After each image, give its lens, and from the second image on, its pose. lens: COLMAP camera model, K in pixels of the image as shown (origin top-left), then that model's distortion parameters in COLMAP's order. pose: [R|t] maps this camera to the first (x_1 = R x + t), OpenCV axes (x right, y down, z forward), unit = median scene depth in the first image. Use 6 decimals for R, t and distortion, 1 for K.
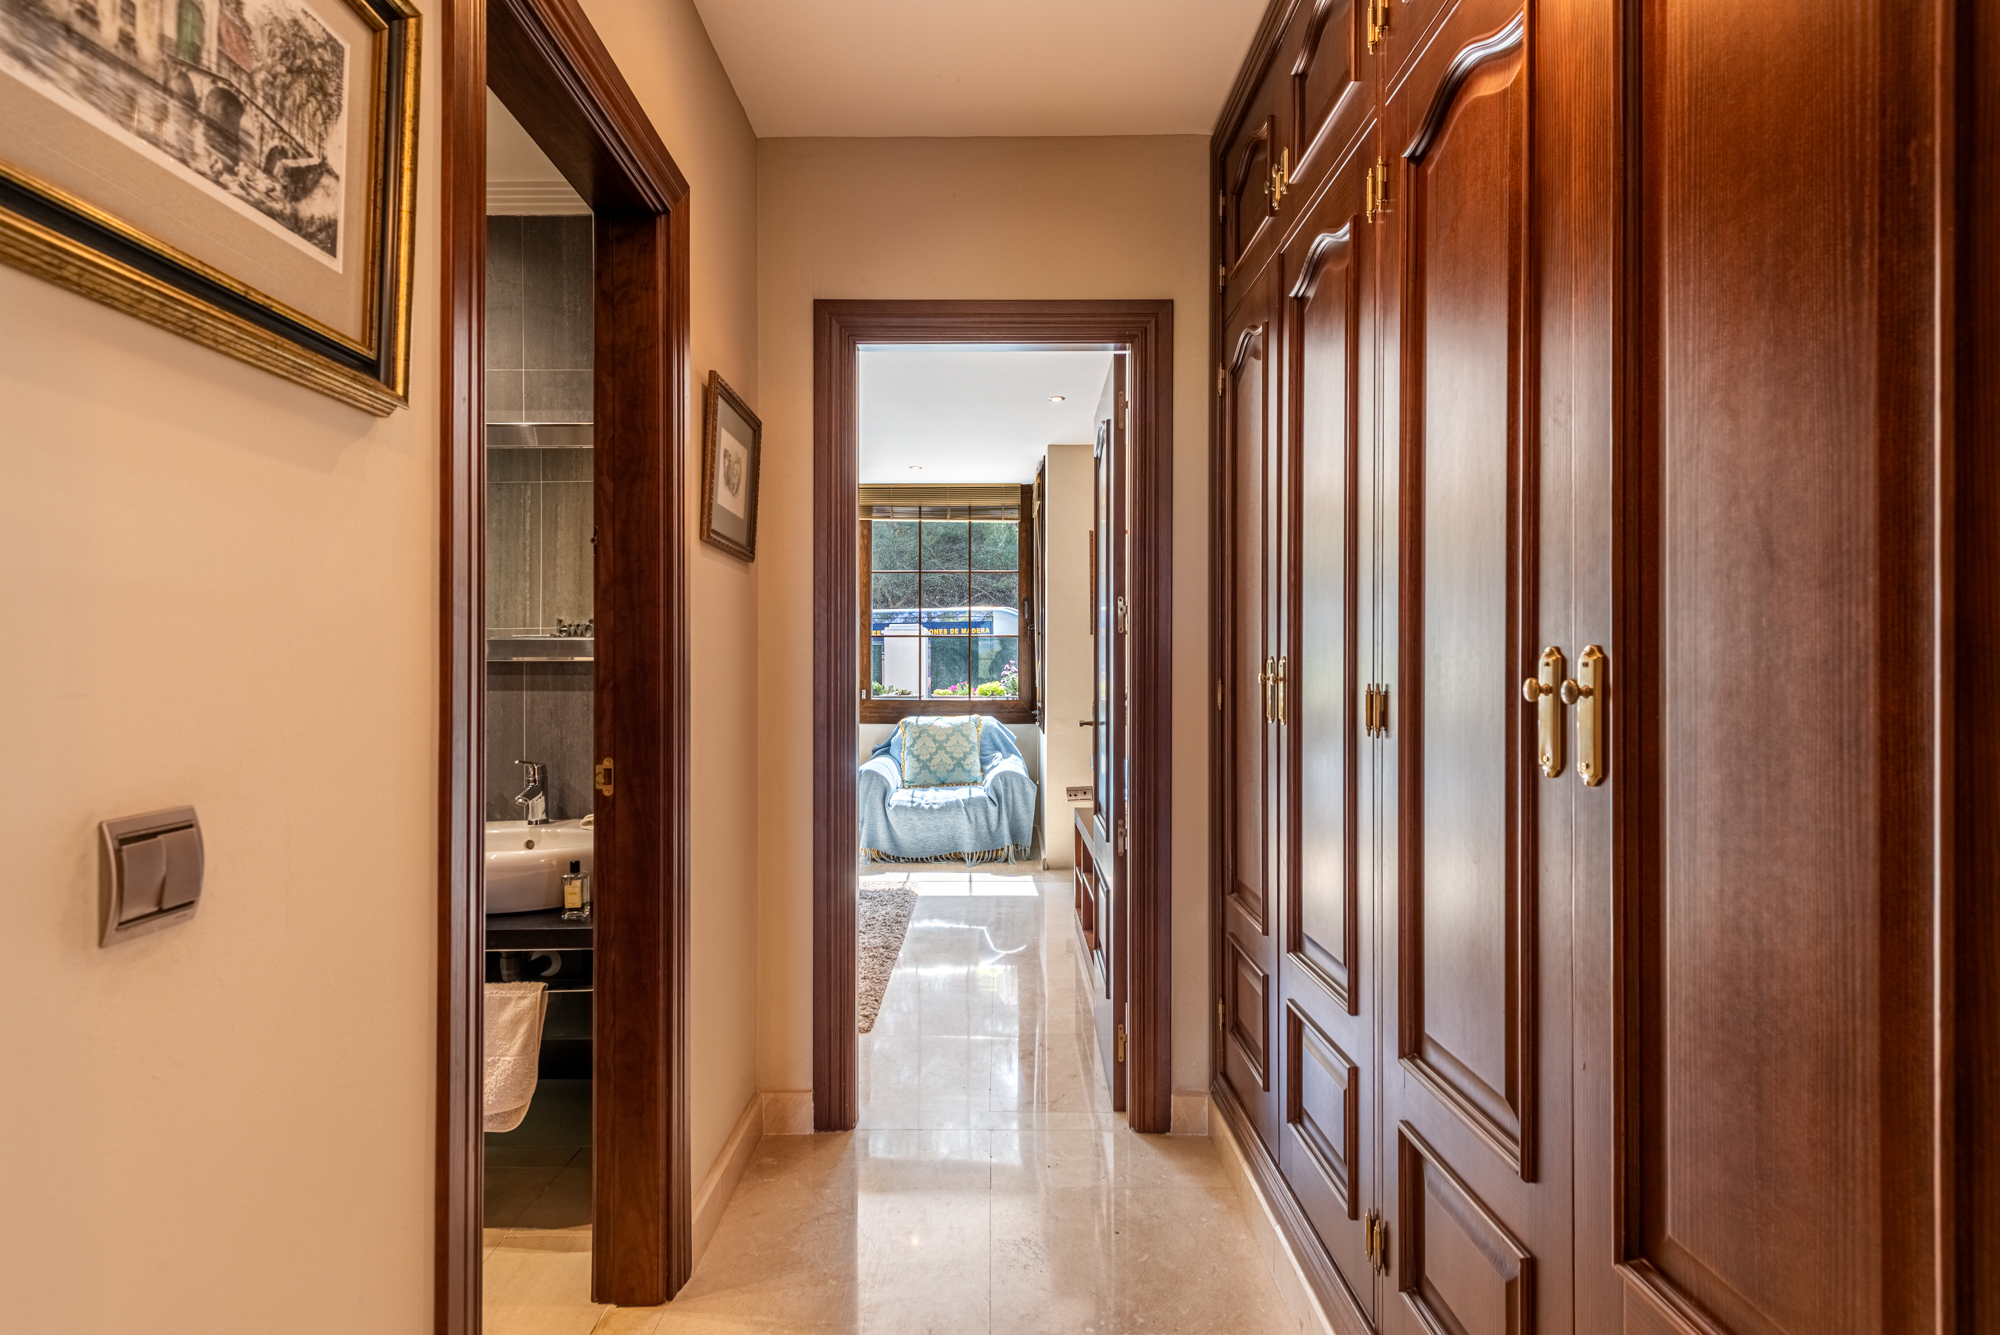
lens RADIAL K [[1065.3, 0, 995.7], [0, 1065.3, 668.8], [0, 0, 1]] dist [0.013742, -0.001846]
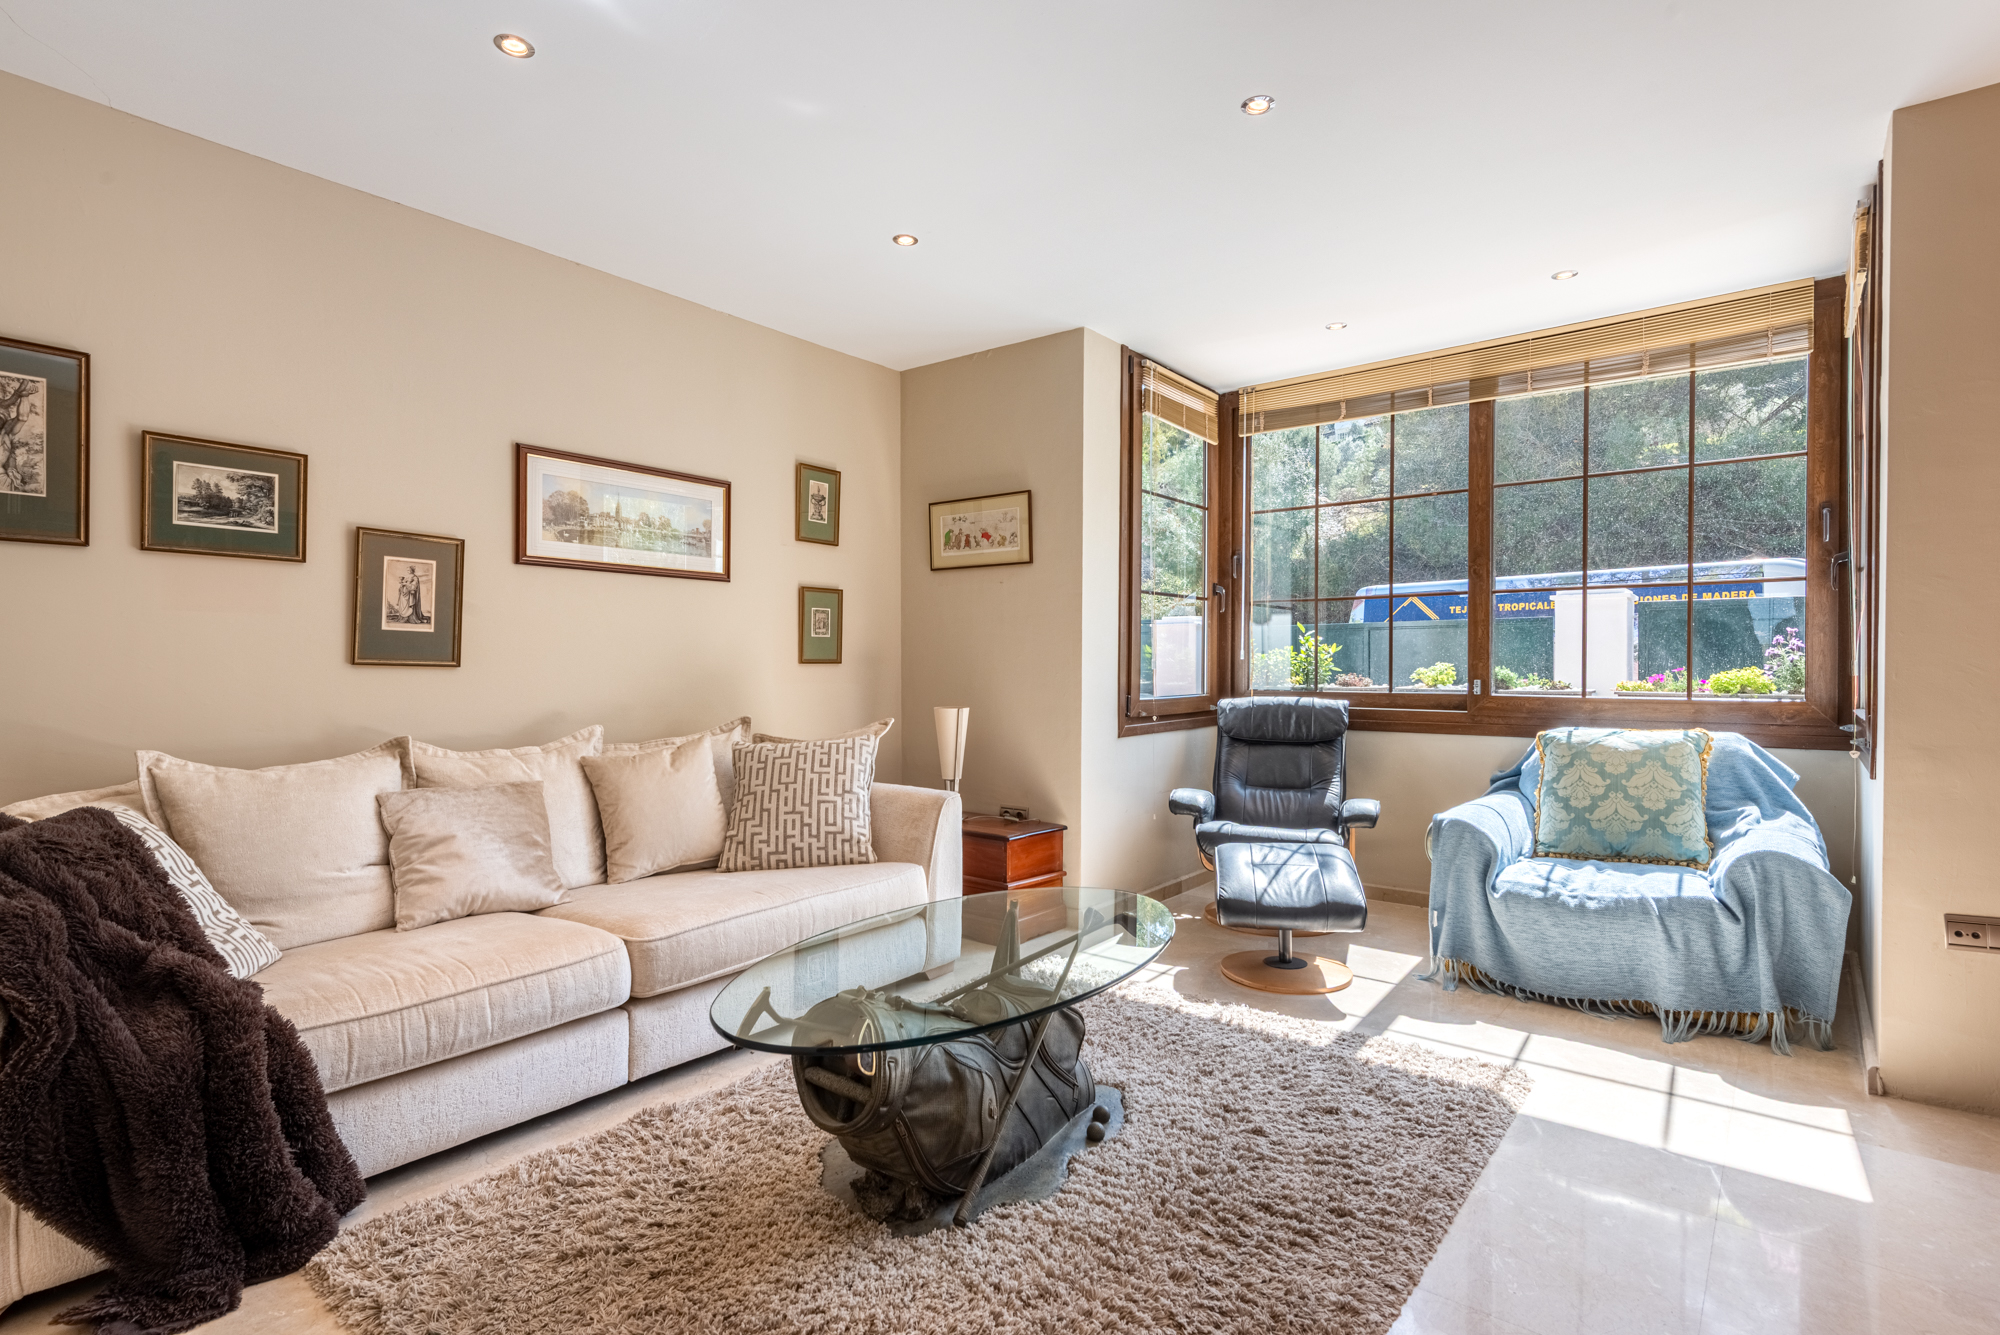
lens RADIAL K [[957.9, 0, 998.5], [0, 957.9, 672.2], [0, 0, 1]] dist [-0.003982, -0.000994]
pose [[0.772269, 0.005429, -0.635272, 0.014824], [-0.000219, 0.999966, 0.008280, 0.012089], [0.635295, -0.006255, 0.772244, 0.444575]]
